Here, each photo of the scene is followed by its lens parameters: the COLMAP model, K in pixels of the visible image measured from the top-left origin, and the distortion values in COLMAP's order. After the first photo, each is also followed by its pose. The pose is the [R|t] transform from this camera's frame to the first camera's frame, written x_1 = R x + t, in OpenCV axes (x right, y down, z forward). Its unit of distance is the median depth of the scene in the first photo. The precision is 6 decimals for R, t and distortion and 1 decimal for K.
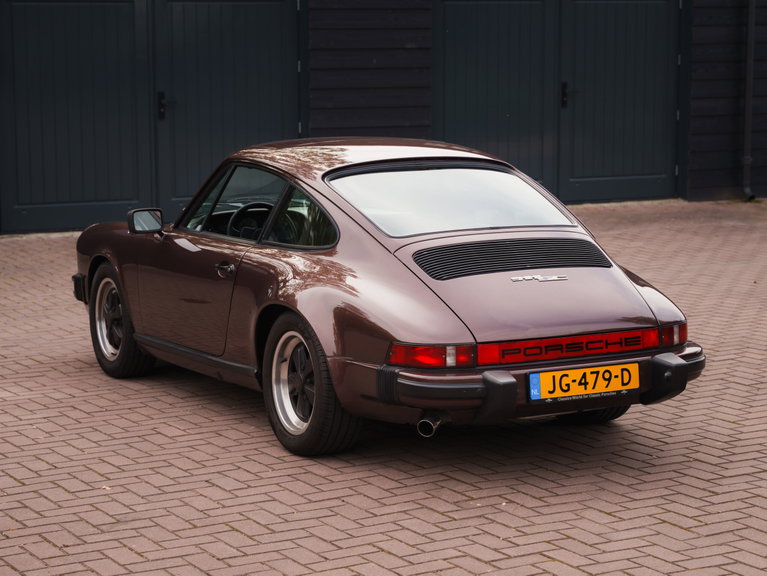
lens RADIAL K [[1927.1, 0, 398.1], [0, 1927.1, 321.6], [0, 0, 1]] dist [0.126369, 0.000000]
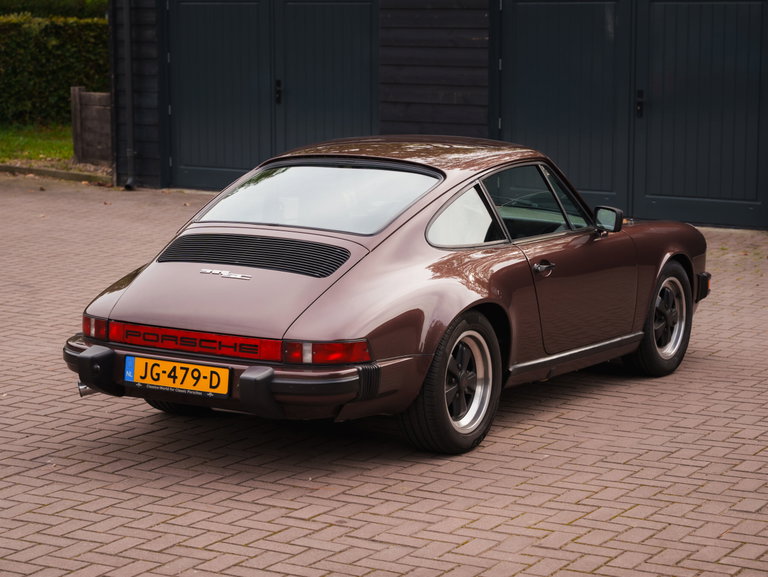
lens RADIAL K [[1929.6, 0, 385.2], [0, 1929.6, 286.5], [0, 0, 1]] dist [0.126369, 0.000000]
pose [[0.483252, 0.126627, -0.866276, 1.027096], [-0.141542, 0.987768, 0.065426, -0.097452], [0.863964, 0.090997, 0.495264, 0.587703]]
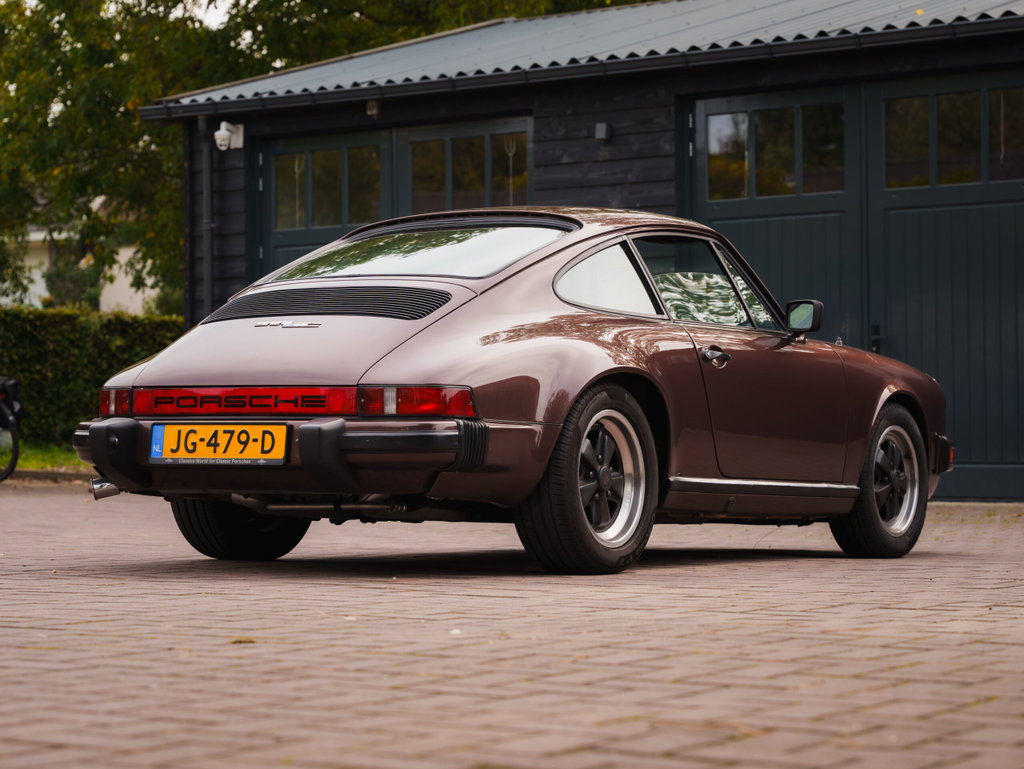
lens RADIAL K [[2572.9, 0, 504.7], [0, 2572.9, 385.1], [0, 0, 1]] dist [0.126369, 0.000000]
pose [[0.458809, -0.019346, -0.888324, 1.057219], [-0.140277, 0.985648, -0.093917, 0.088596], [0.877392, 0.167702, 0.449510, 0.638193]]
